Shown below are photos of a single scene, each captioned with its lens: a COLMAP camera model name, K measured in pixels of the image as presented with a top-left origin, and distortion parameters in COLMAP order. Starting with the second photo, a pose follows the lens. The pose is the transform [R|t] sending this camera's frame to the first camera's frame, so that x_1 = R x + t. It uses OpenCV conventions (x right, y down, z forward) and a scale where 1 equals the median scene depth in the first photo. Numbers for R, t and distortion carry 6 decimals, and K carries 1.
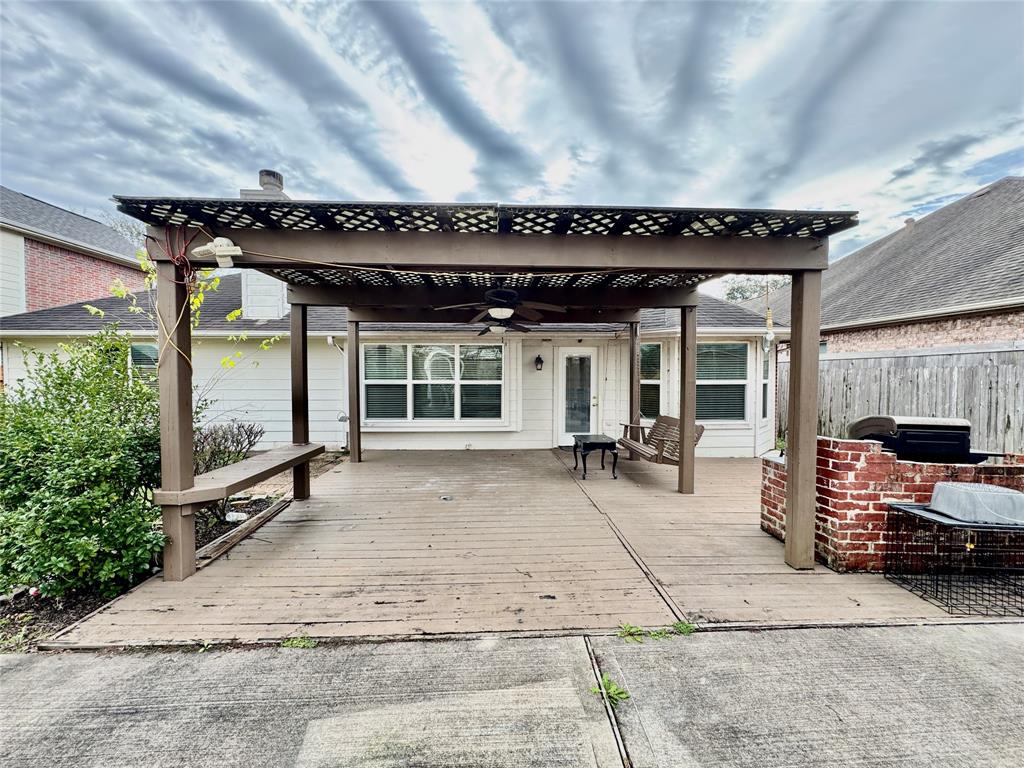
lens RADIAL K [[409.2, 0, 504.0], [0, 409.2, 391.2], [0, 0, 1]] dist [0.000776, 0.000232]
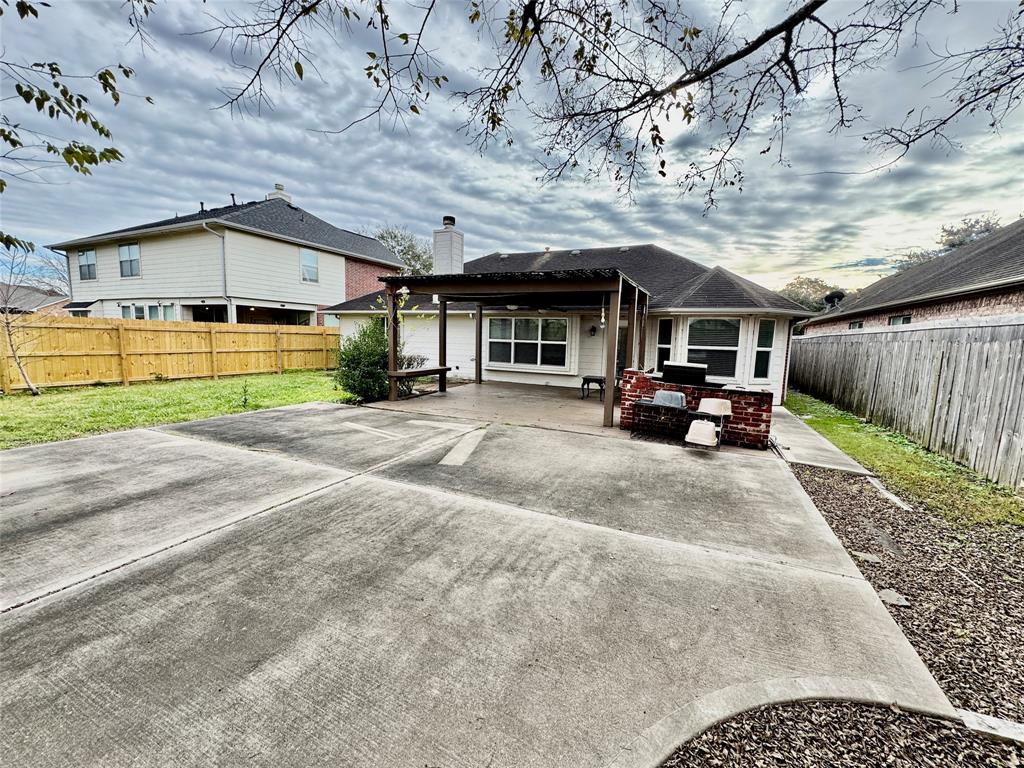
lens RADIAL K [[409.2, 0, 511.2], [0, 409.2, 392.8], [0, 0, 1]] dist [0.000776, 0.000232]
pose [[0.895107, 0.086759, -0.437329, 0.354059], [-0.047660, 0.993883, 0.099621, 0.015588], [0.443297, -0.068329, 0.893767, -0.352598]]
